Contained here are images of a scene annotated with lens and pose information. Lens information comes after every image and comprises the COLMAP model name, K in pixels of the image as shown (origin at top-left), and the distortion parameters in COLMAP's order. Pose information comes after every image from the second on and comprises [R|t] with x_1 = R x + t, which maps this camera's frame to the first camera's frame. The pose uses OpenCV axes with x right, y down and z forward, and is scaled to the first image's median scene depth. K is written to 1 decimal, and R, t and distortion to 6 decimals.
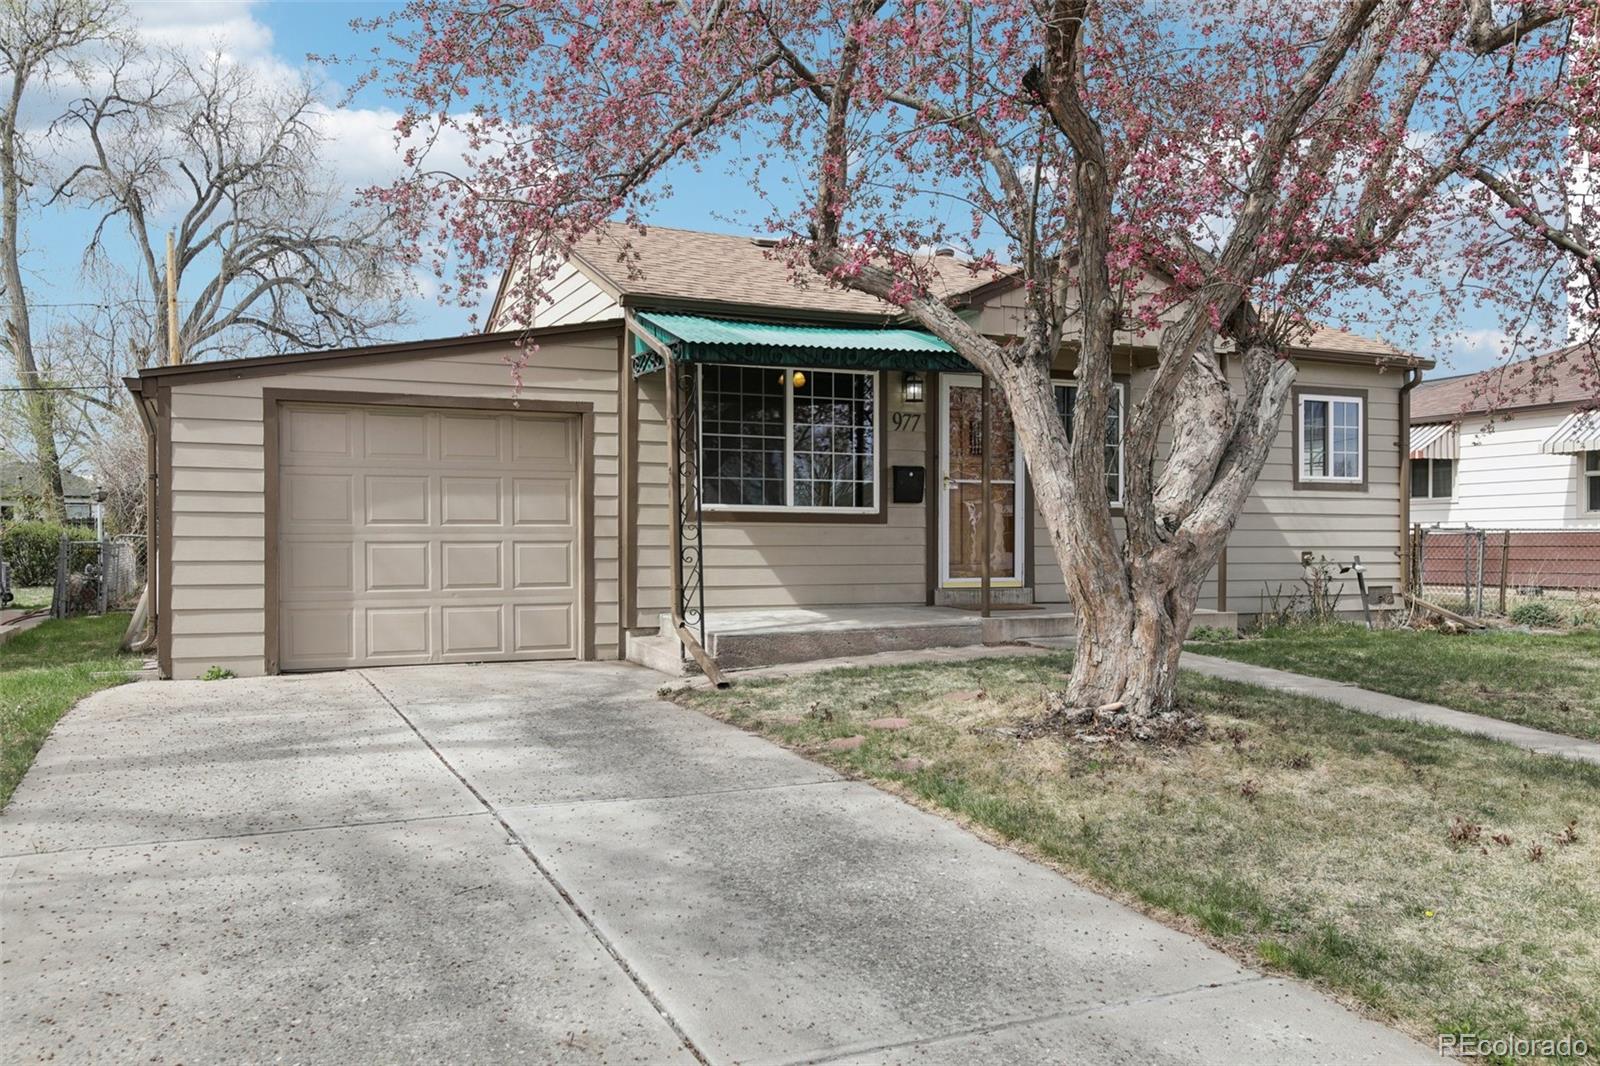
lens RADIAL K [[1277.9, 0, 796.3], [0, 1277.9, 548.8], [0, 0, 1]] dist [0.029057, 0.003055]
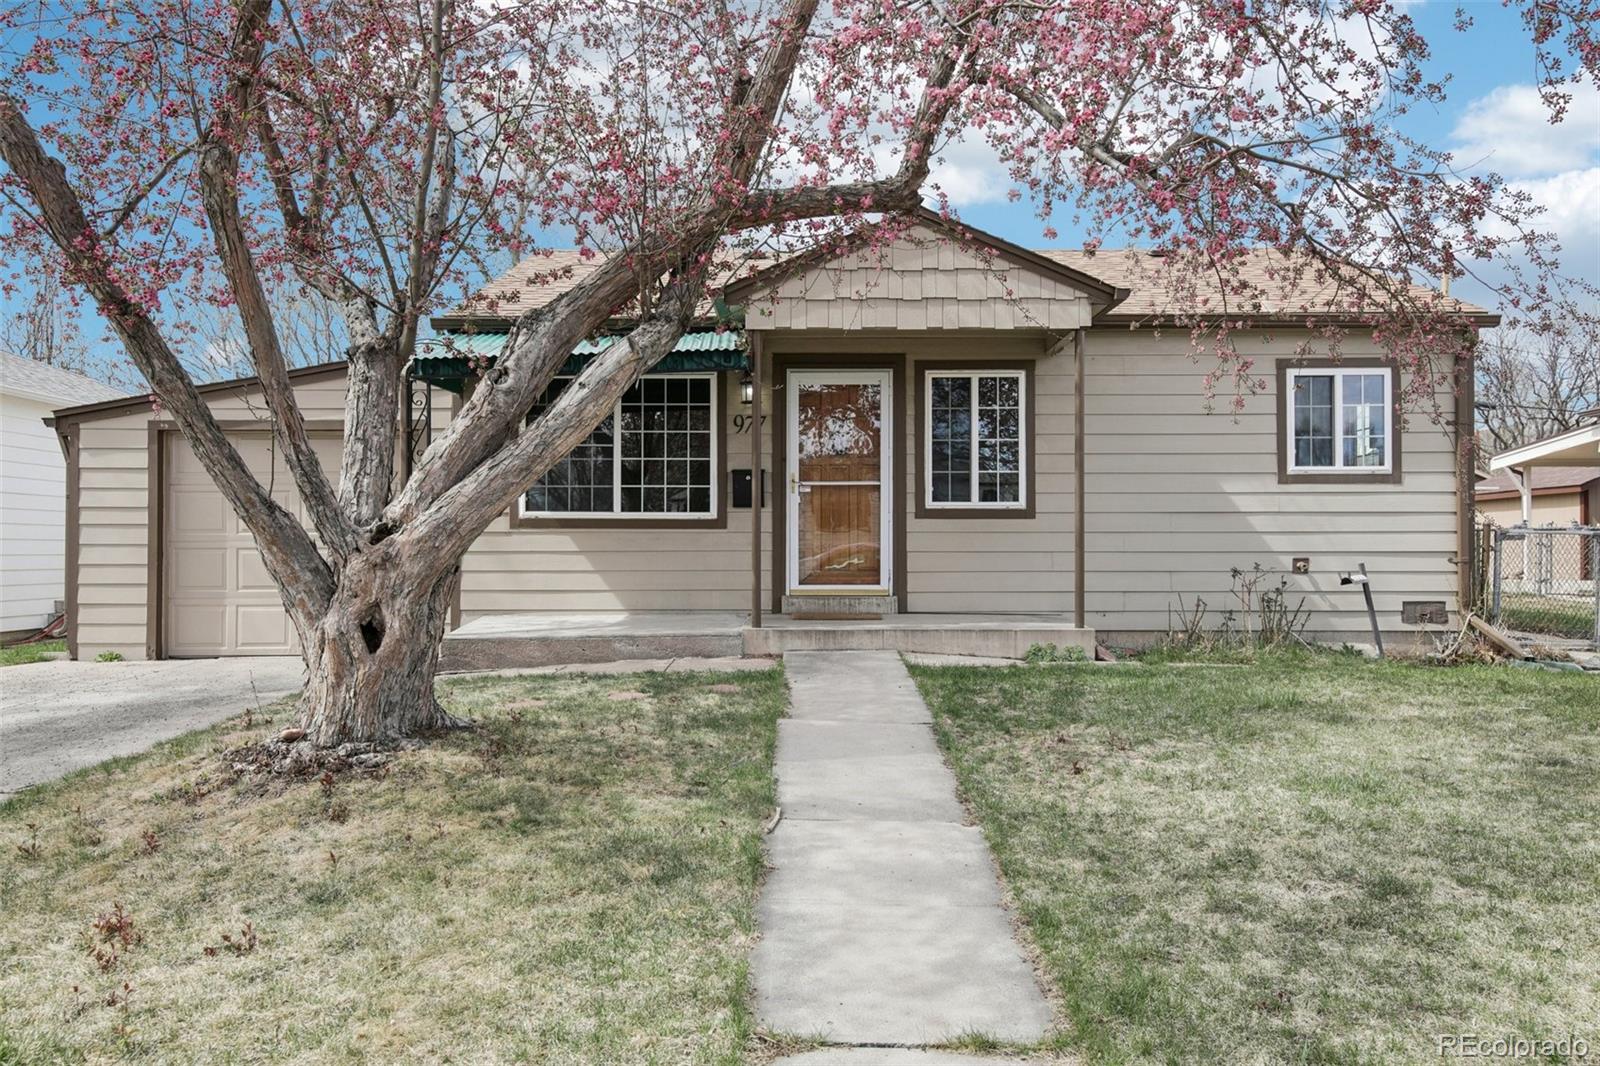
lens RADIAL K [[1173.7, 0, 800.2], [0, 1173.7, 524.9], [0, 0, 1]] dist [0.026116, 0.004341]
pose [[0.907885, -0.008691, -0.419129, 0.477704], [-0.000045, 0.999783, -0.020829, -0.003564], [0.419219, 0.018930, 0.907688, 0.197699]]
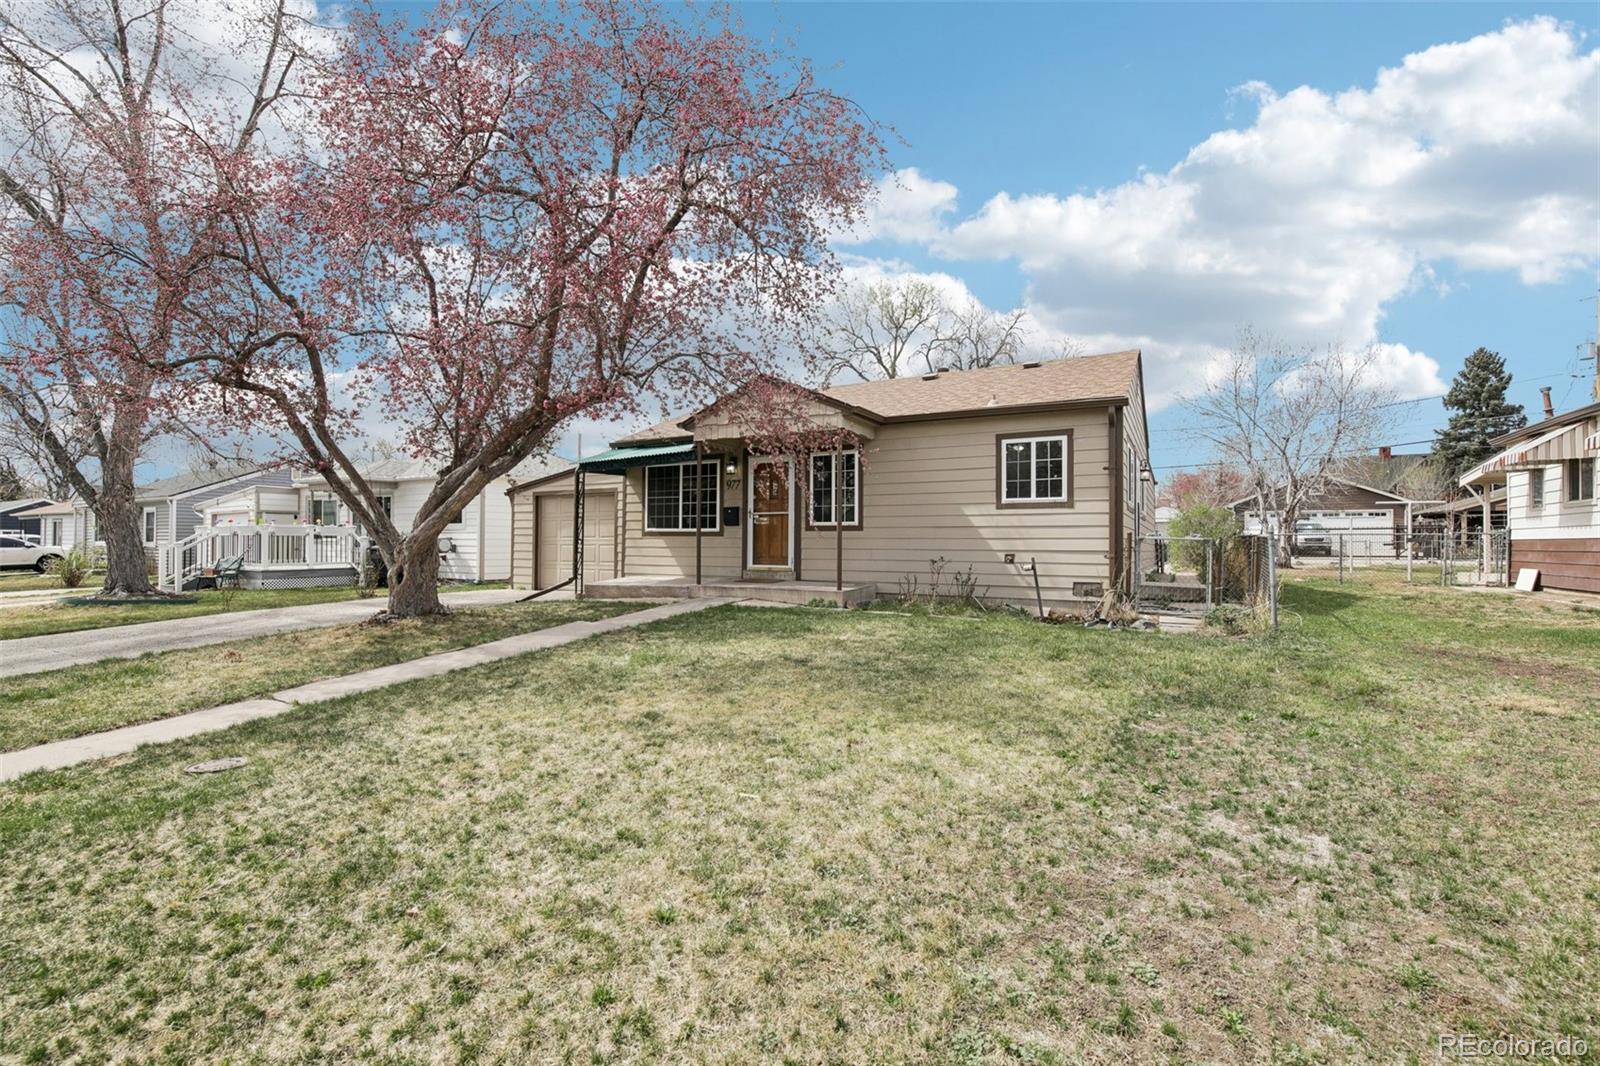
lens RADIAL K [[694.9, 0, 795.8], [0, 694.9, 525.3], [0, 0, 1]] dist [-0.014780, -0.000383]
pose [[0.594513, -0.018125, -0.803881, 0.965292], [-0.005665, 0.999627, -0.026728, -0.008148], [0.804066, 0.020444, 0.594189, 0.427165]]
